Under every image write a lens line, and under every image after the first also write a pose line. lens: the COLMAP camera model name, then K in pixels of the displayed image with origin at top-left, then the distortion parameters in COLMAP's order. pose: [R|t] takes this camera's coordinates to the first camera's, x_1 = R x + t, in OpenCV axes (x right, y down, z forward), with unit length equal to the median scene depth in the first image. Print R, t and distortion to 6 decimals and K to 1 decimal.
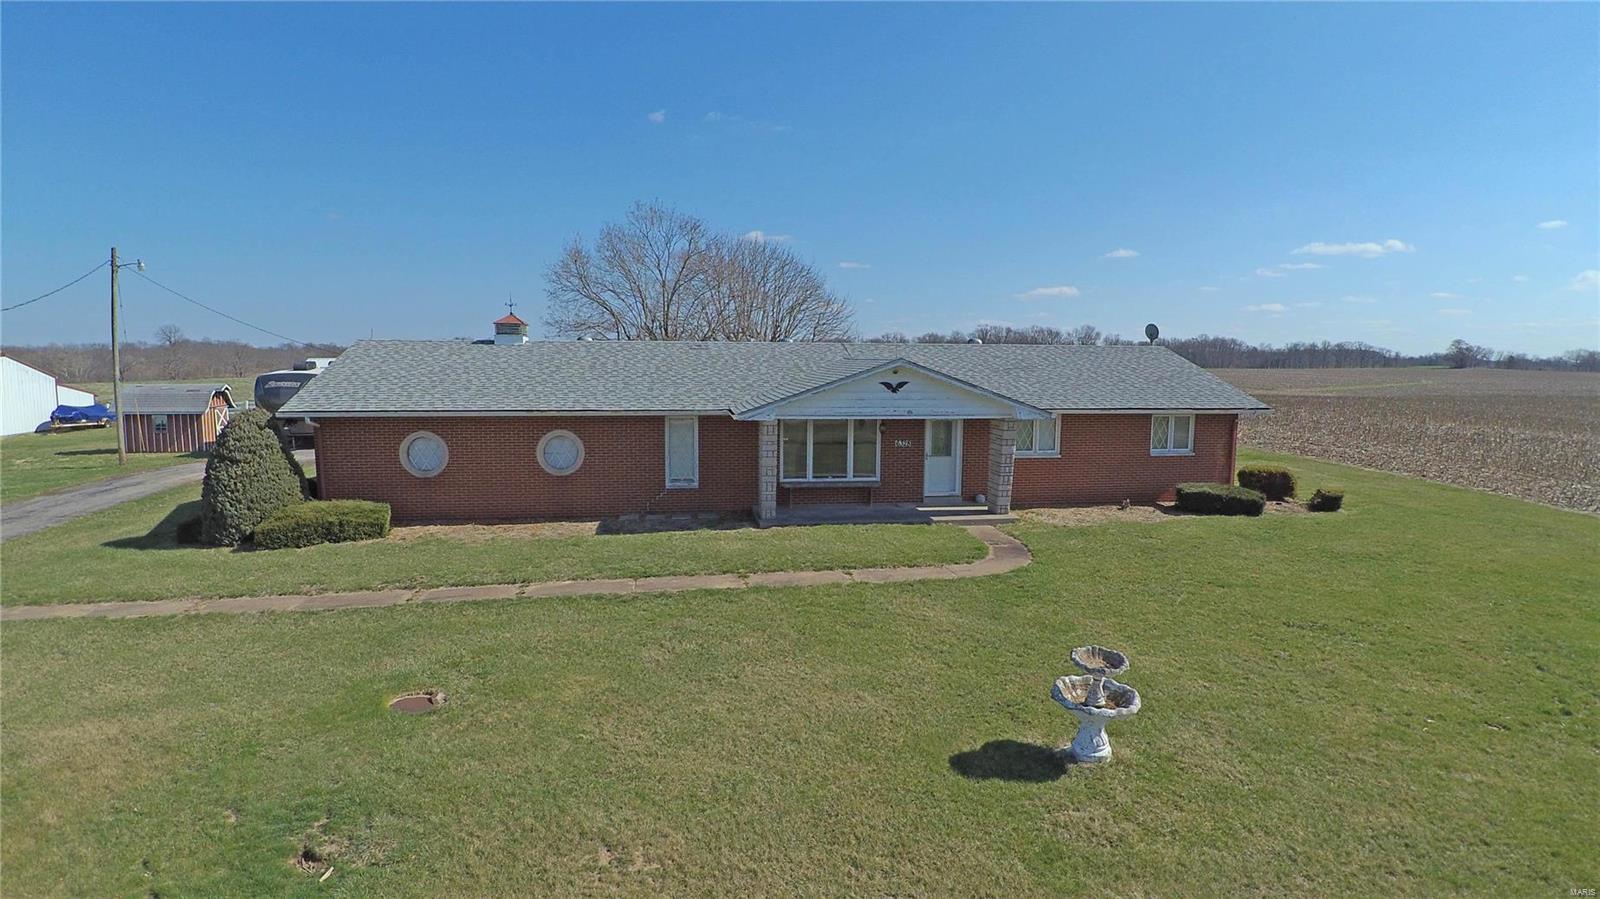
lens RADIAL K [[810.2, 0, 797.0], [0, 810.2, 445.4], [0, 0, 1]] dist [-0.034693, -0.022614]
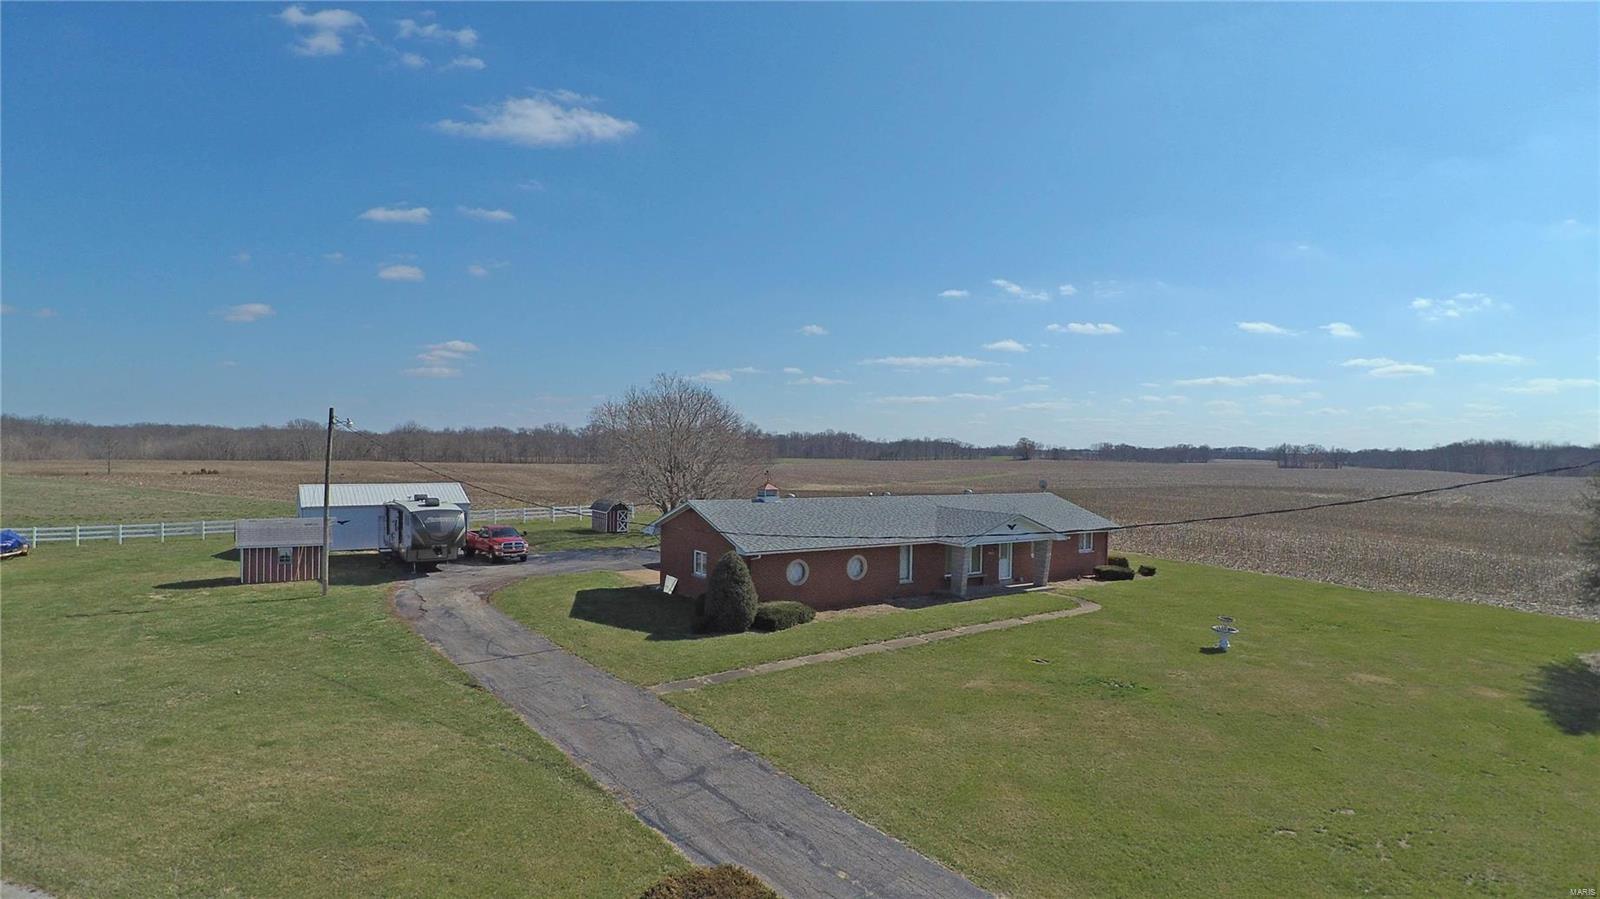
lens RADIAL K [[810.2, 0, 793.9], [0, 810.2, 450.1], [0, 0, 1]] dist [-0.034693, -0.022614]
pose [[0.904170, 0.010334, 0.427047, -1.216674], [0.032794, 0.995078, -0.093513, -0.089530], [-0.425912, 0.098556, 0.899381, -0.611853]]
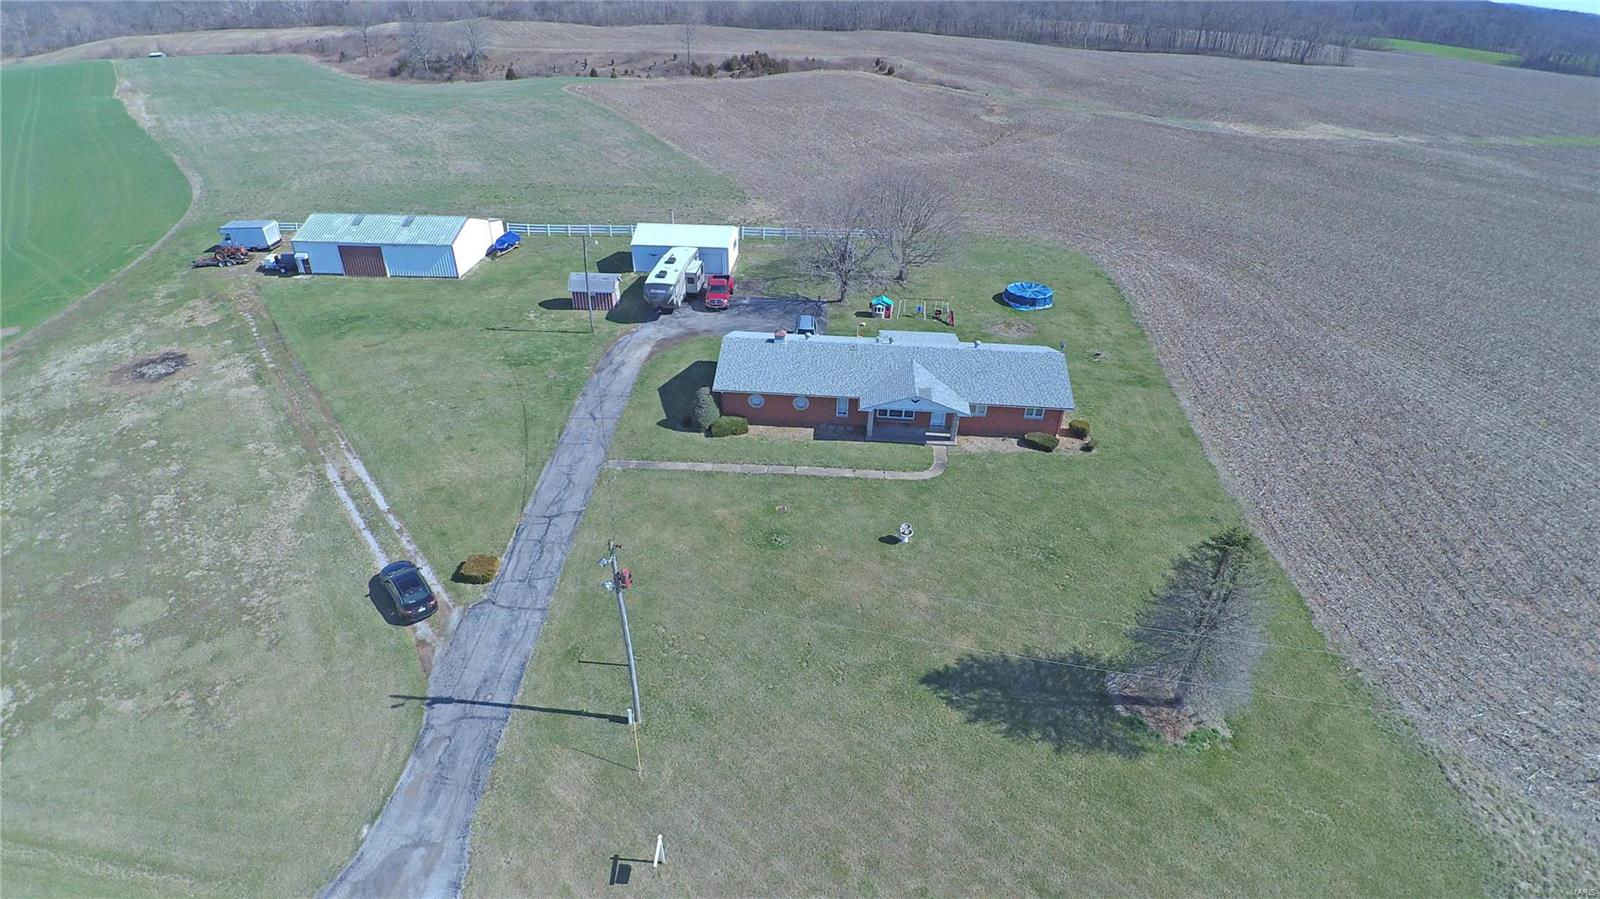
lens RADIAL K [[810.2, 0, 798.0], [0, 810.2, 450.1], [0, 0, 1]] dist [-0.034693, -0.022614]
pose [[0.974182, 0.128360, -0.185722, 0.261108], [-0.036491, 0.901350, 0.431551, -1.105480], [0.222795, -0.413632, 0.882763, -1.656497]]
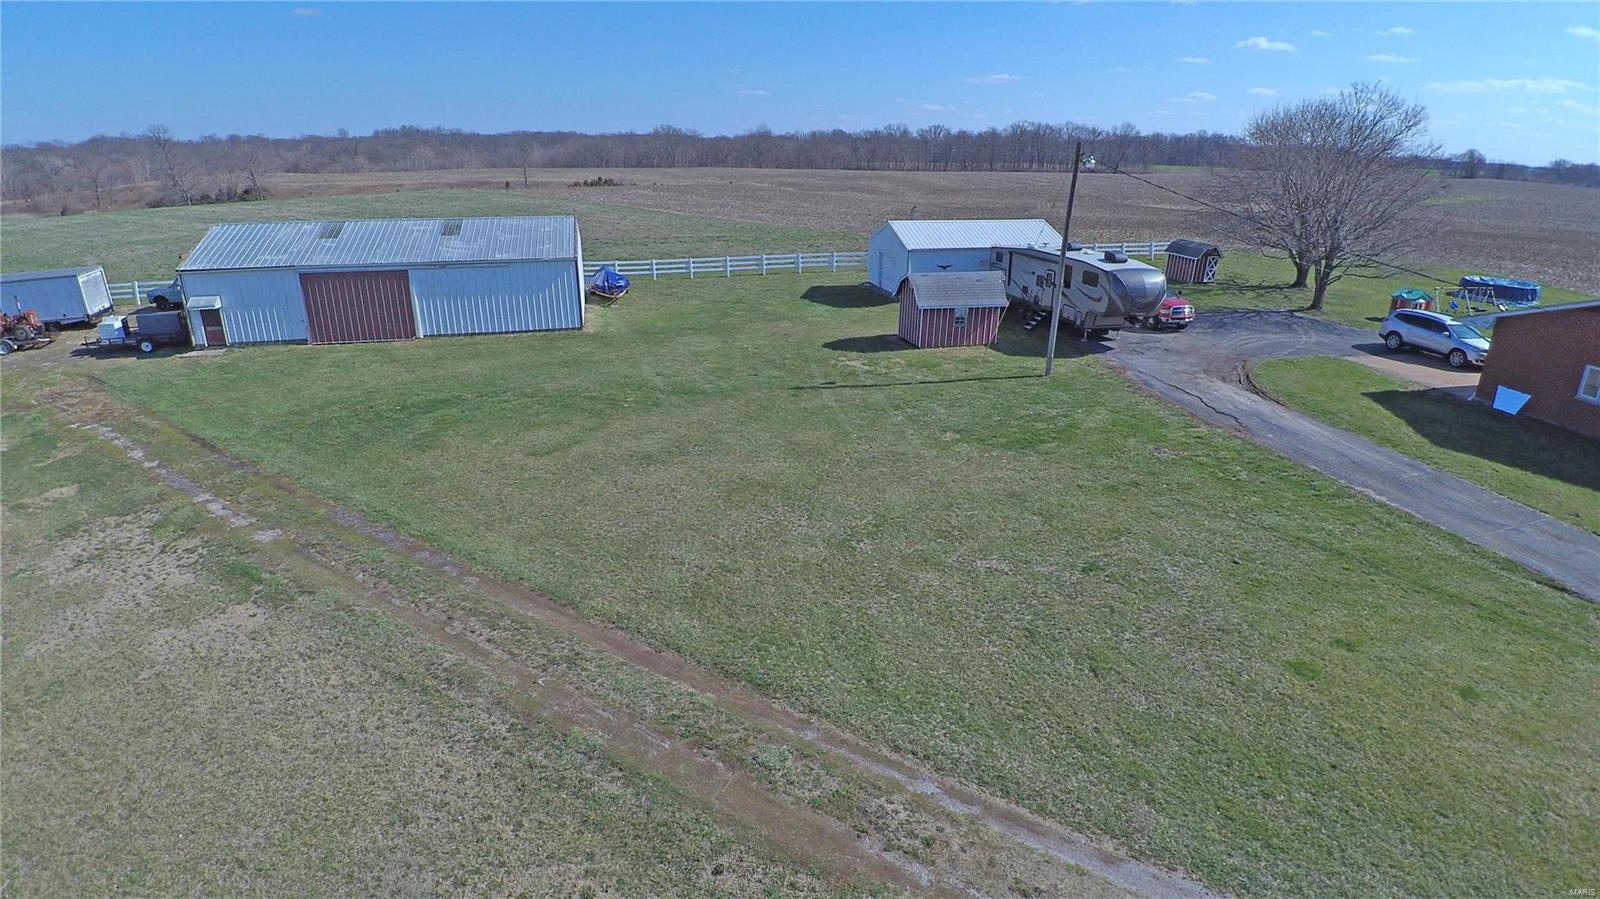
lens RADIAL K [[810.2, 0, 795.1], [0, 810.2, 451.8], [0, 0, 1]] dist [-0.034693, -0.022614]
pose [[0.997735, -0.018350, 0.064713, -2.044262], [0.001297, 0.967141, 0.254235, -0.227437], [-0.067252, -0.253576, 0.964975, 0.022377]]
